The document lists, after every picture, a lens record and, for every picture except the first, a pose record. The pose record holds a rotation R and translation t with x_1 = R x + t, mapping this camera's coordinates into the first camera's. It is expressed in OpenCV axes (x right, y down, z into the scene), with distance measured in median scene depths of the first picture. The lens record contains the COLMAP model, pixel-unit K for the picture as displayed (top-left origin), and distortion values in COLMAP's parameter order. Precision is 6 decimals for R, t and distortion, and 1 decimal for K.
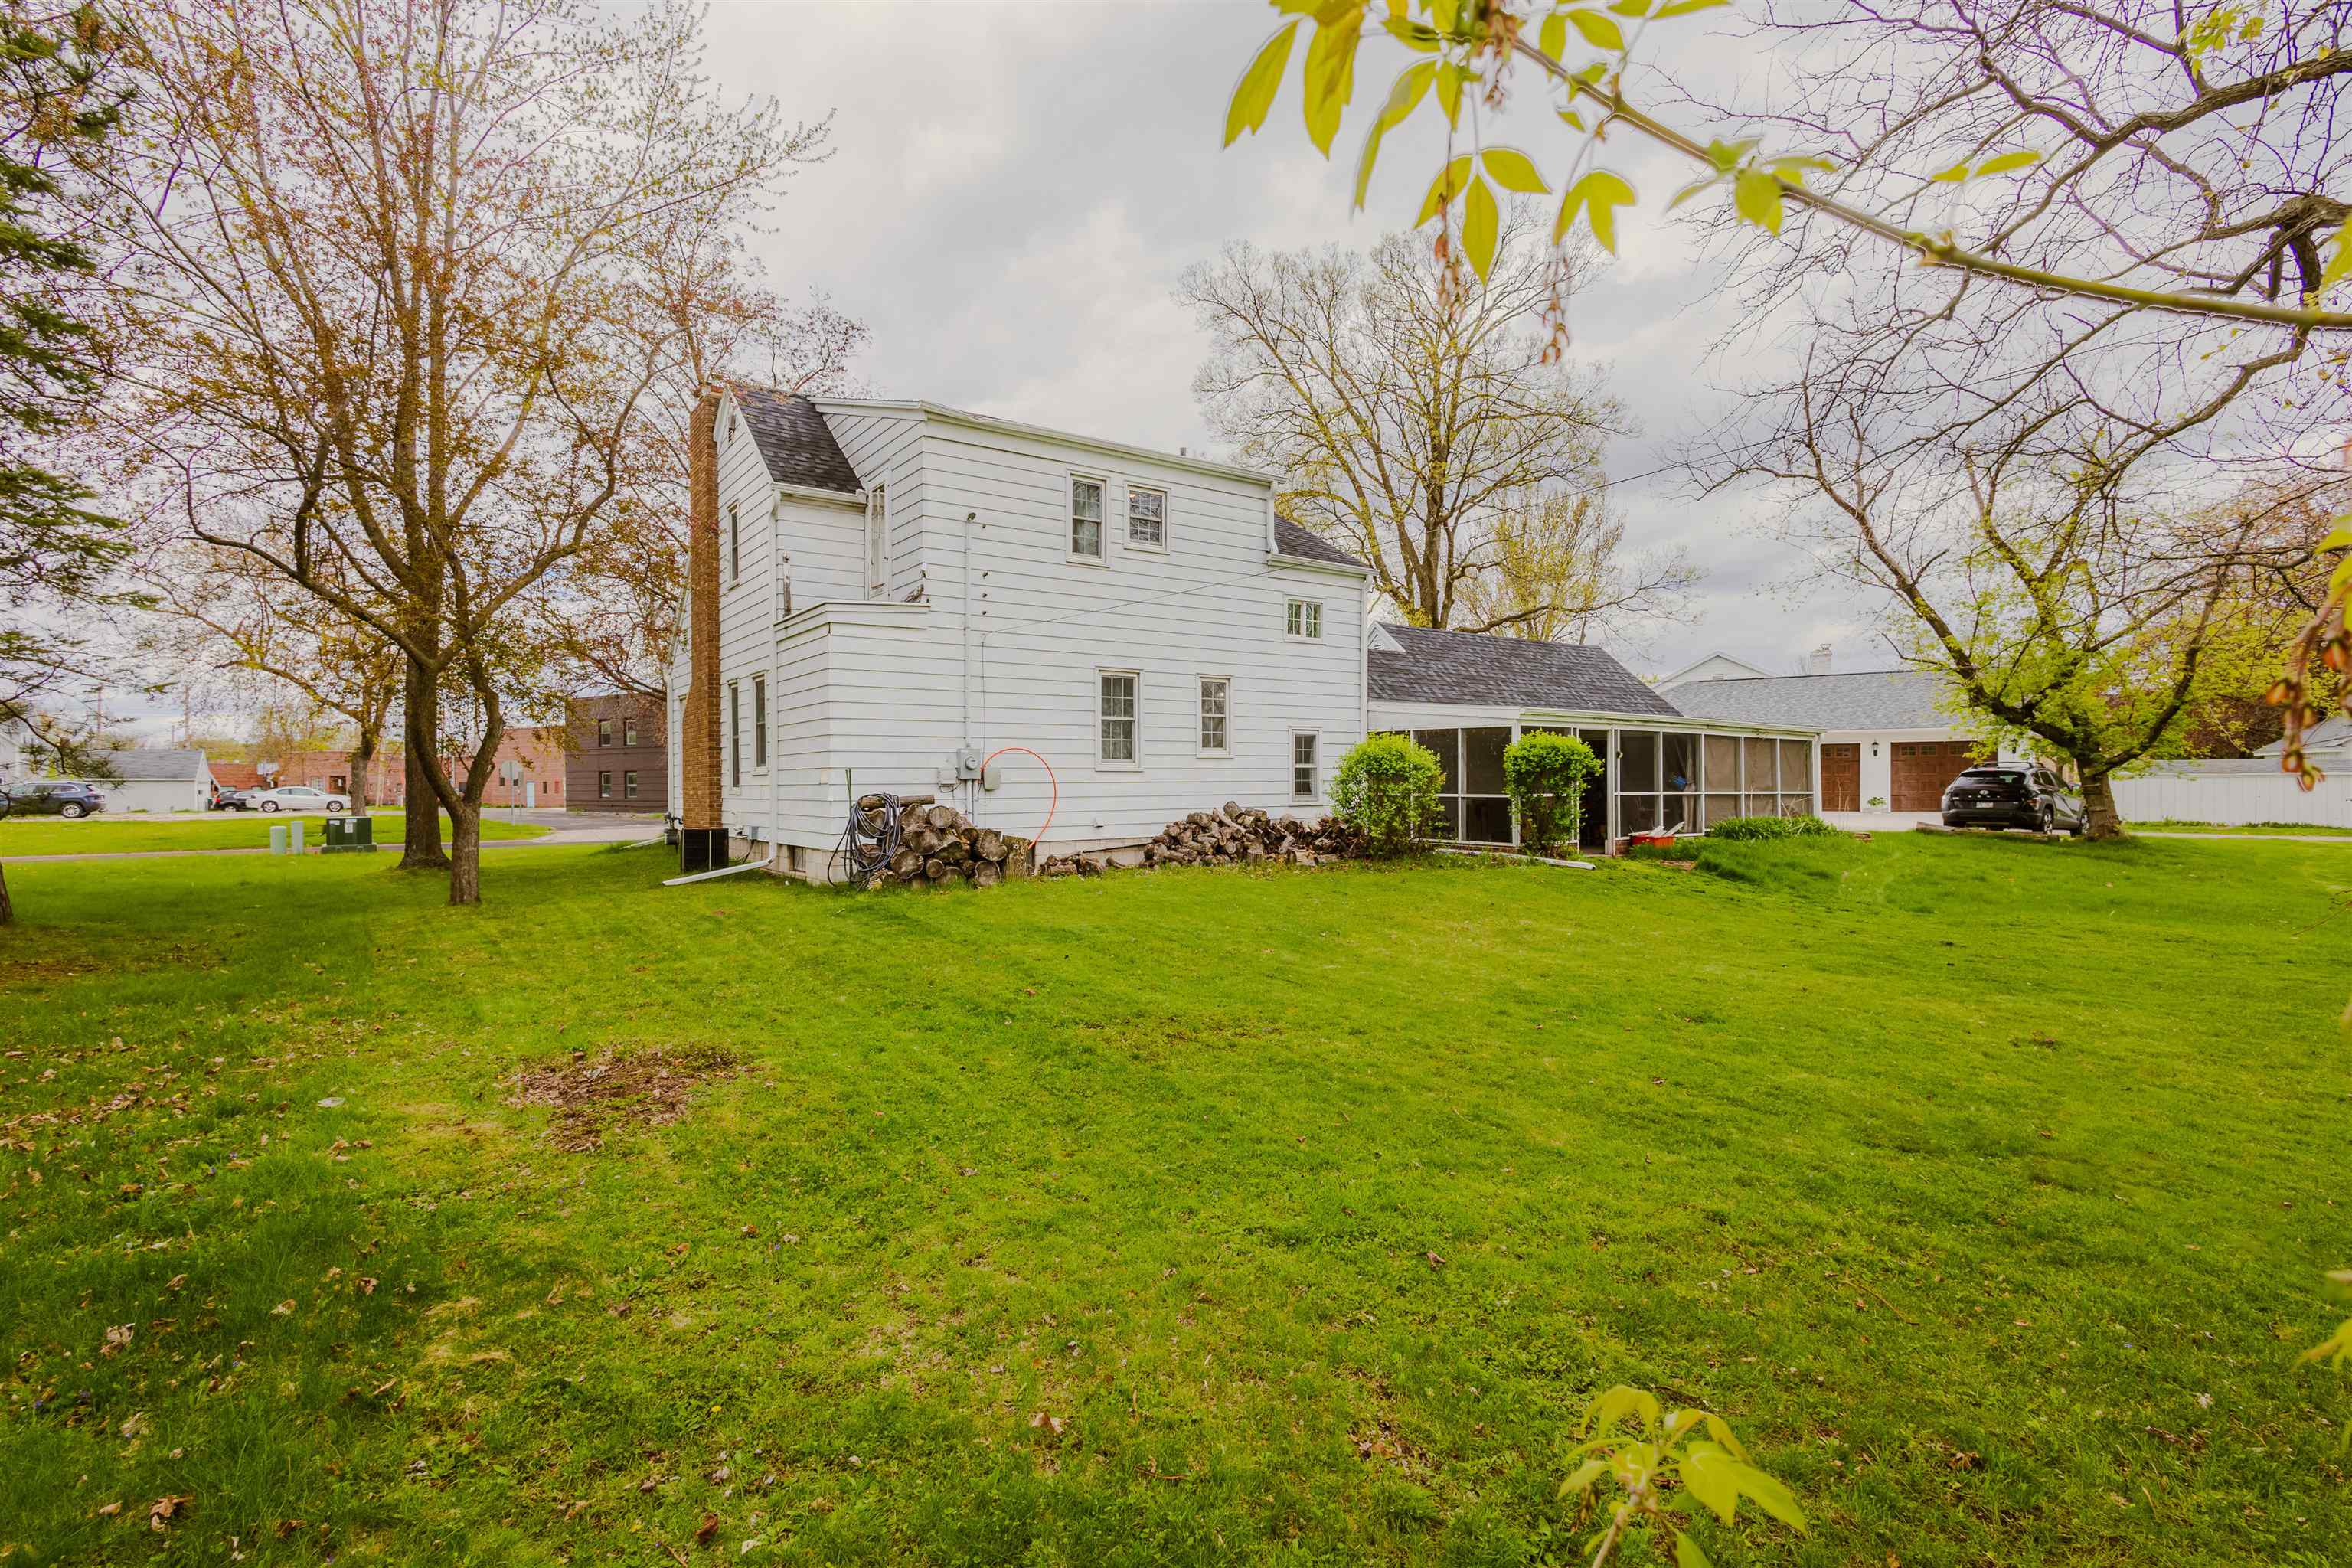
lens RADIAL K [[1078.7, 0, 1176.0], [0, 1078.7, 784.0], [0, 0, 1]] dist [0.014925, -0.005075]
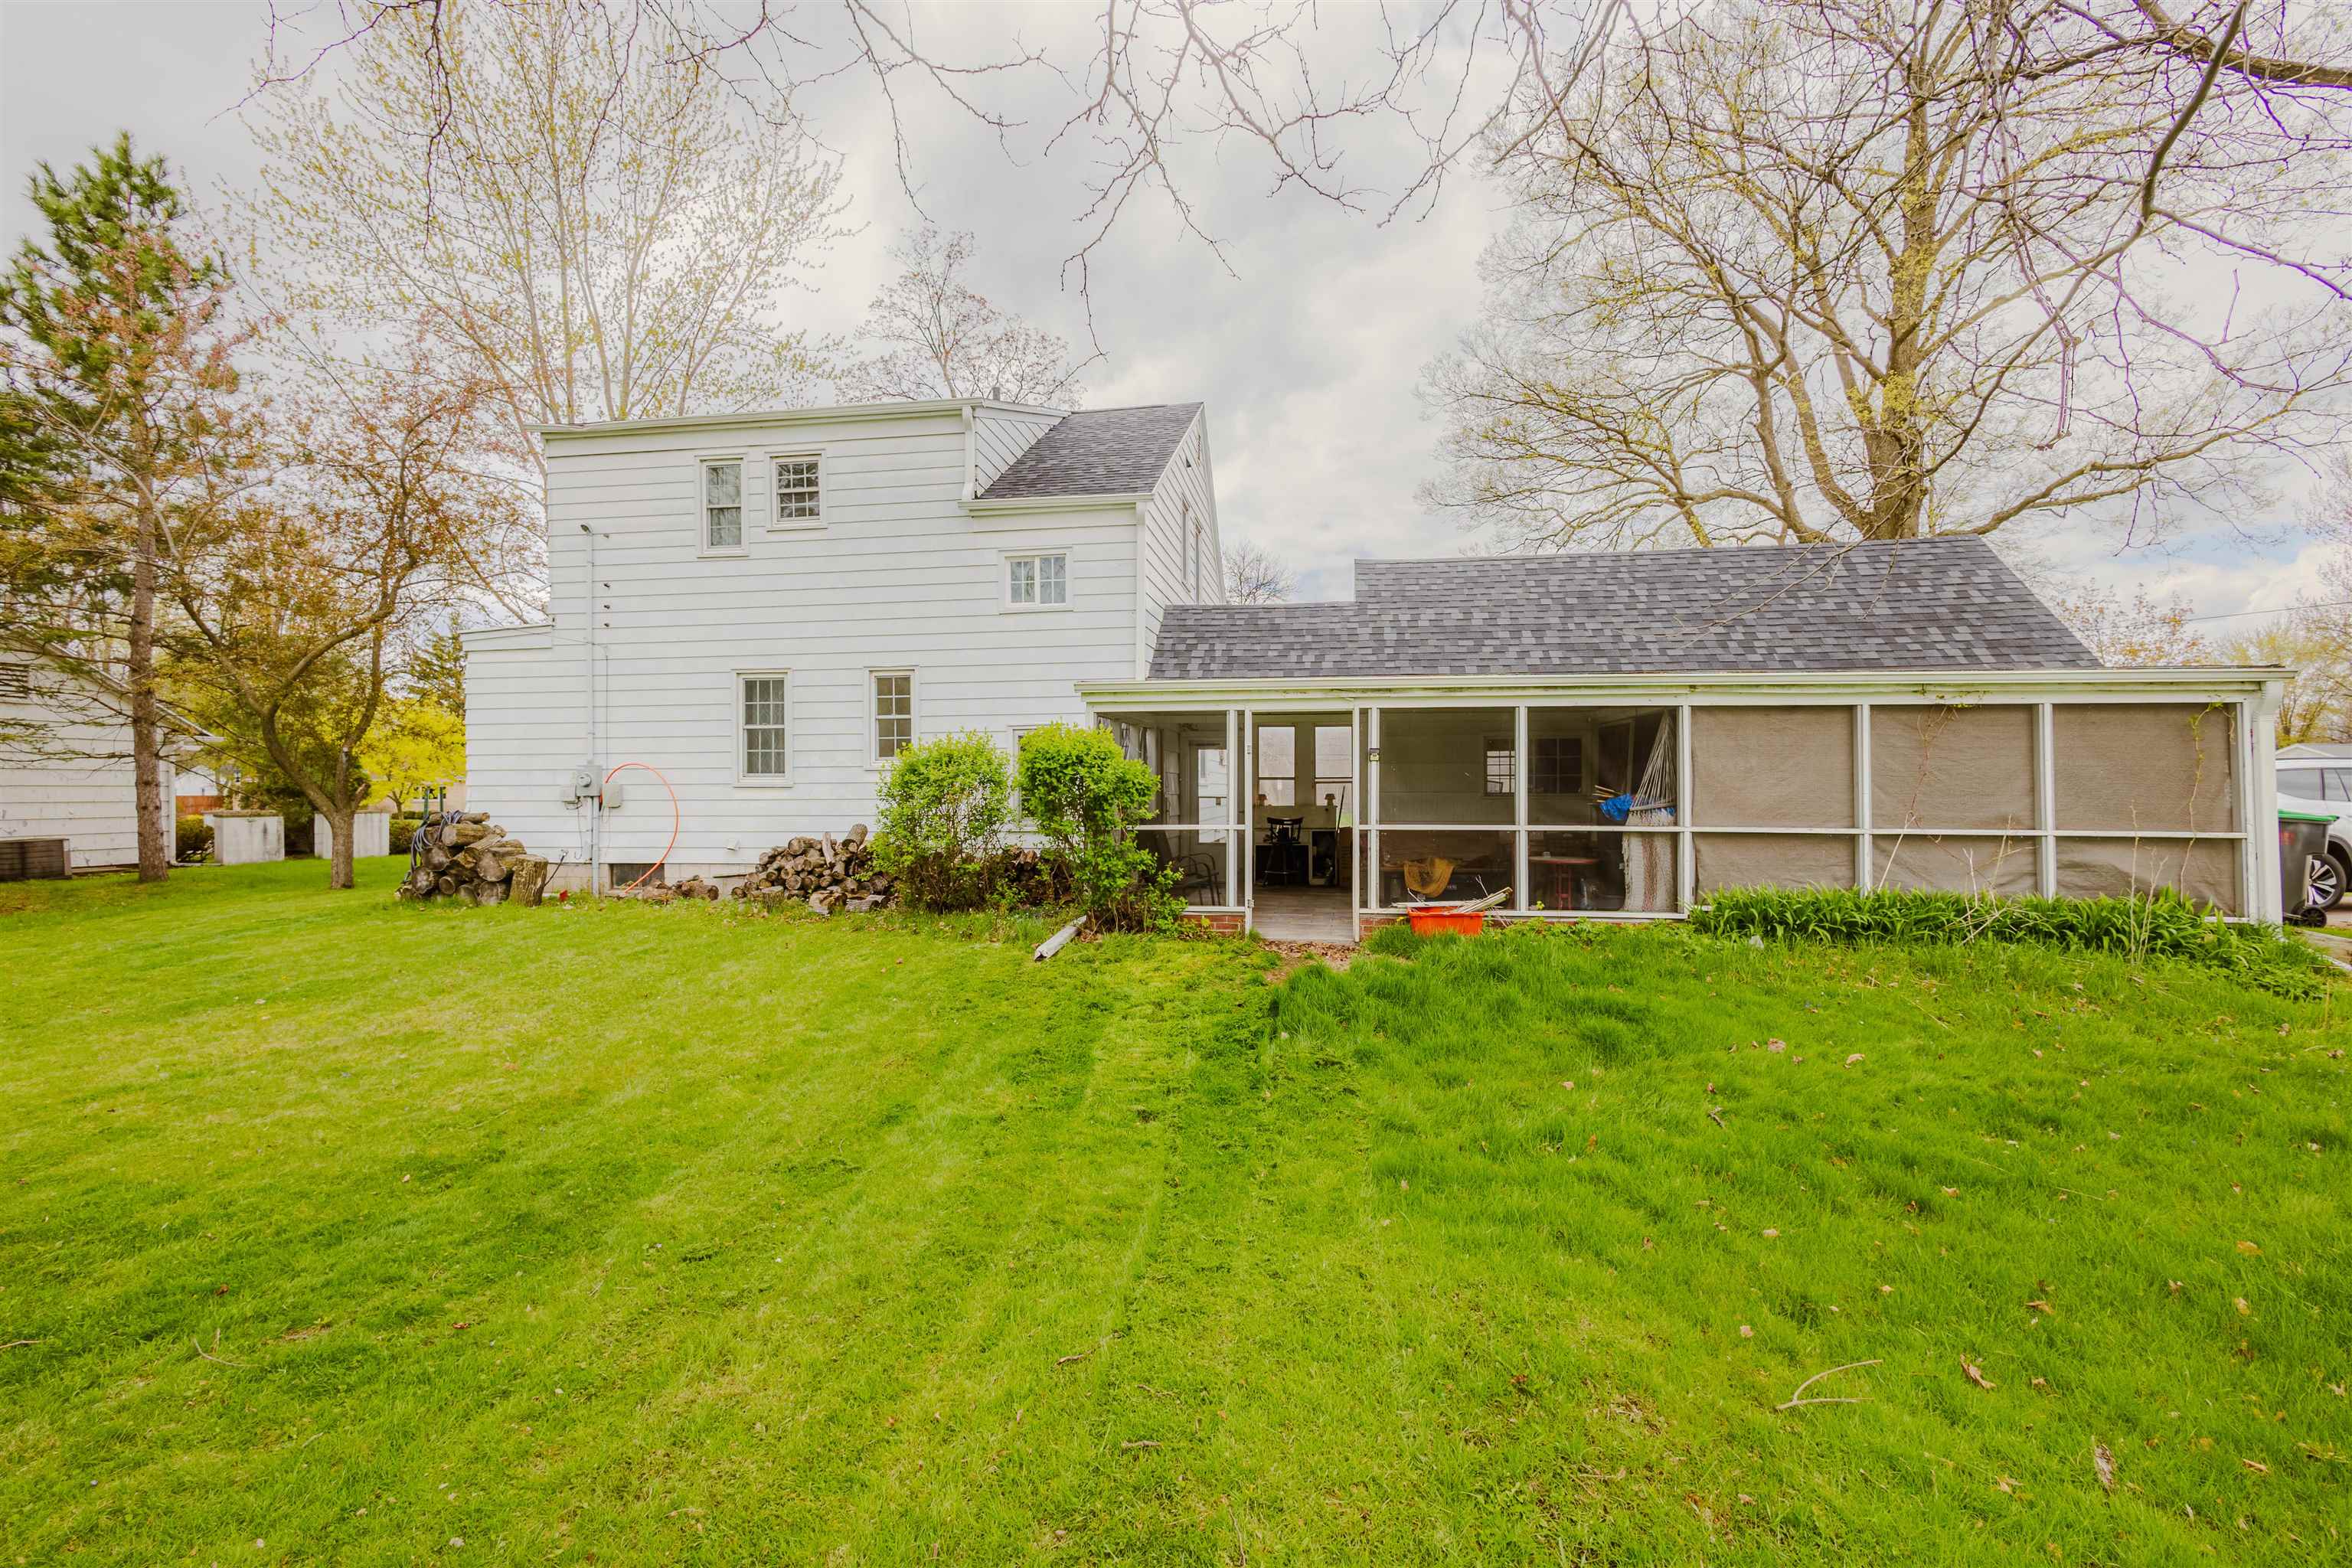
lens RADIAL K [[1146.5, 0, 1176.0], [0, 1146.5, 784.0], [0, 0, 1]] dist [0.003418, 0.000162]
pose [[0.696631, 0.000419, -0.717430, 0.834436], [0.000955, 0.999998, 0.001512, -0.015106], [0.717429, -0.001739, 0.696629, 0.588150]]
